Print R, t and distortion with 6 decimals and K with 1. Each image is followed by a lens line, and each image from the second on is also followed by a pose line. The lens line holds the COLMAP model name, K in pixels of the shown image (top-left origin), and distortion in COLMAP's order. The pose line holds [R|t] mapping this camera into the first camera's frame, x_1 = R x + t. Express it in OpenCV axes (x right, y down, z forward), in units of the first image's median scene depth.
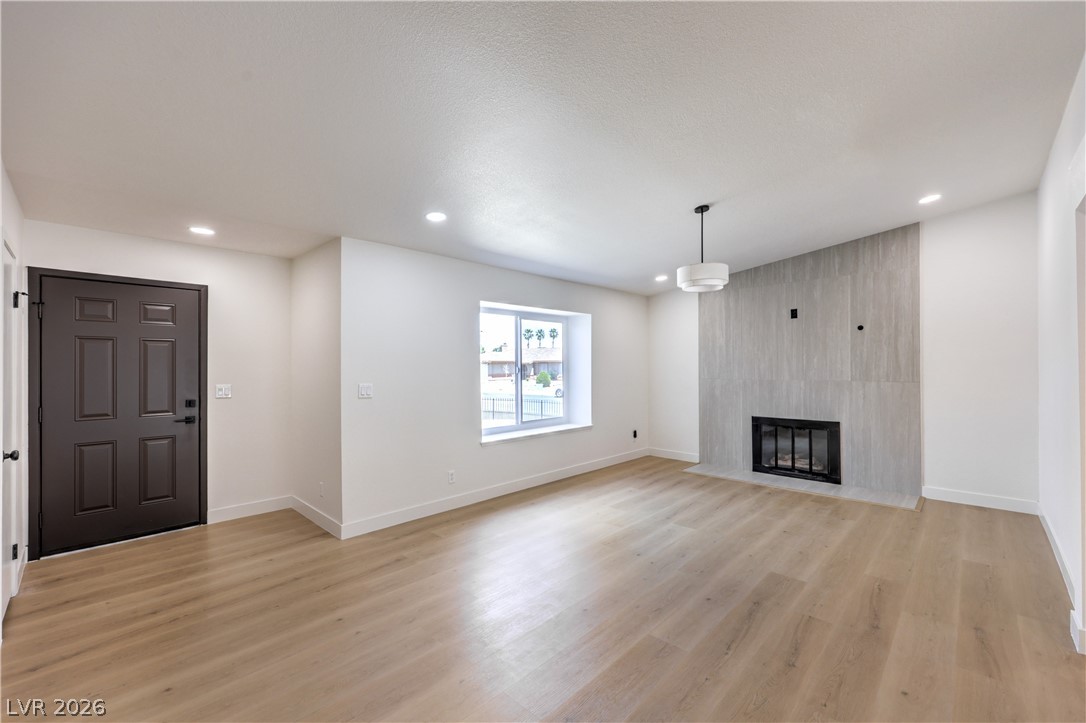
lens RADIAL K [[439.4, 0, 551.7], [0, 439.4, 361.8], [0, 0, 1]] dist [0.001010, 0.000381]
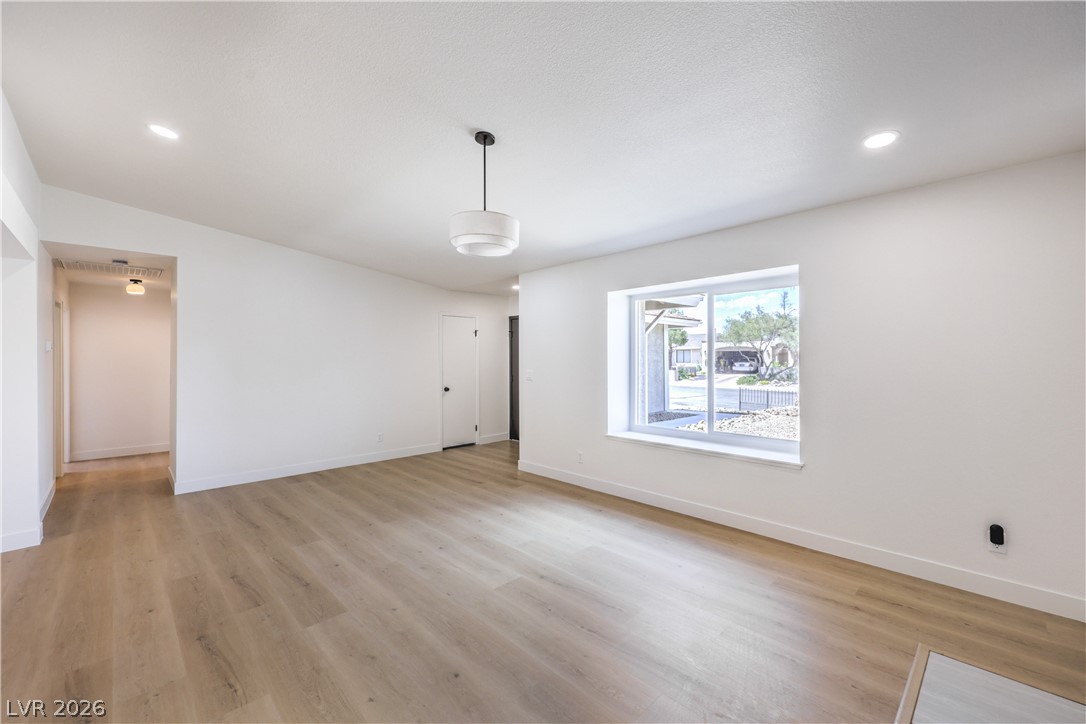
lens RADIAL K [[447.1, 0, 552.6], [0, 447.1, 357.0], [0, 0, 1]] dist [0.000752, -0.000185]
pose [[-0.031201, 0.001330, -0.999512, 0.797421], [0.015705, 0.999876, 0.000840, 0.006518], [0.999390, -0.015671, -0.031218, 0.856349]]
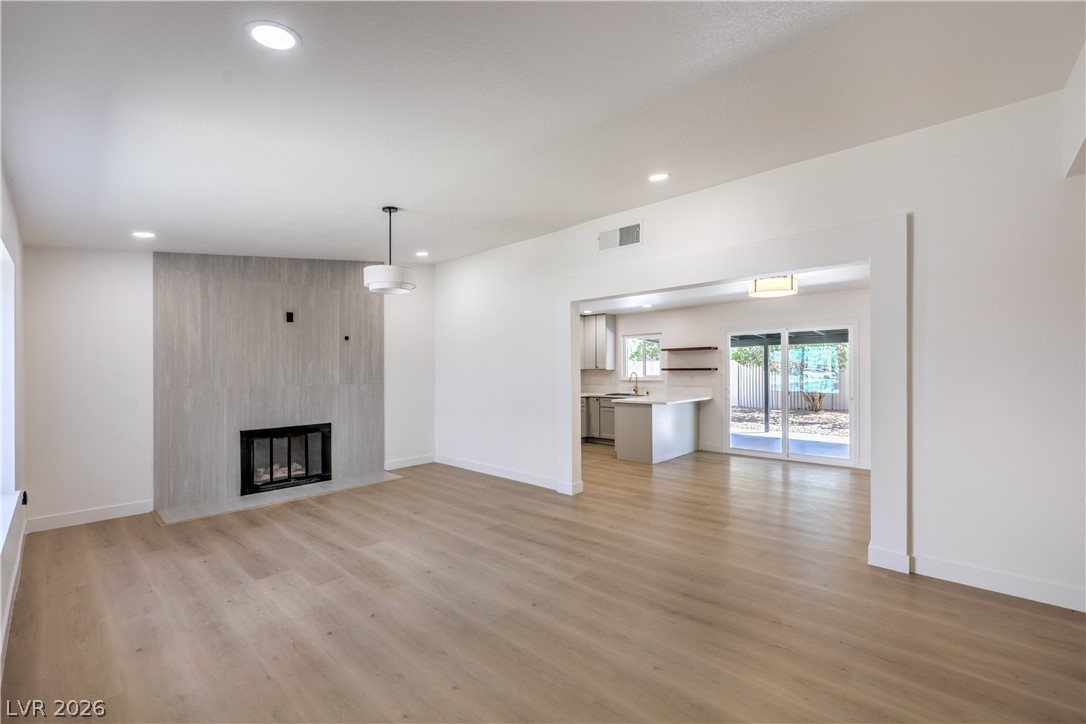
lens RADIAL K [[458.6, 0, 543.0], [0, 458.6, 362.0], [0, 0, 1]] dist [-0.001648, 0.000006]
pose [[-0.010806, 0.024917, 0.999631, -0.516886], [-0.003917, 0.999681, -0.024961, 0.013795], [-0.999934, -0.004185, -0.010705, 0.511084]]
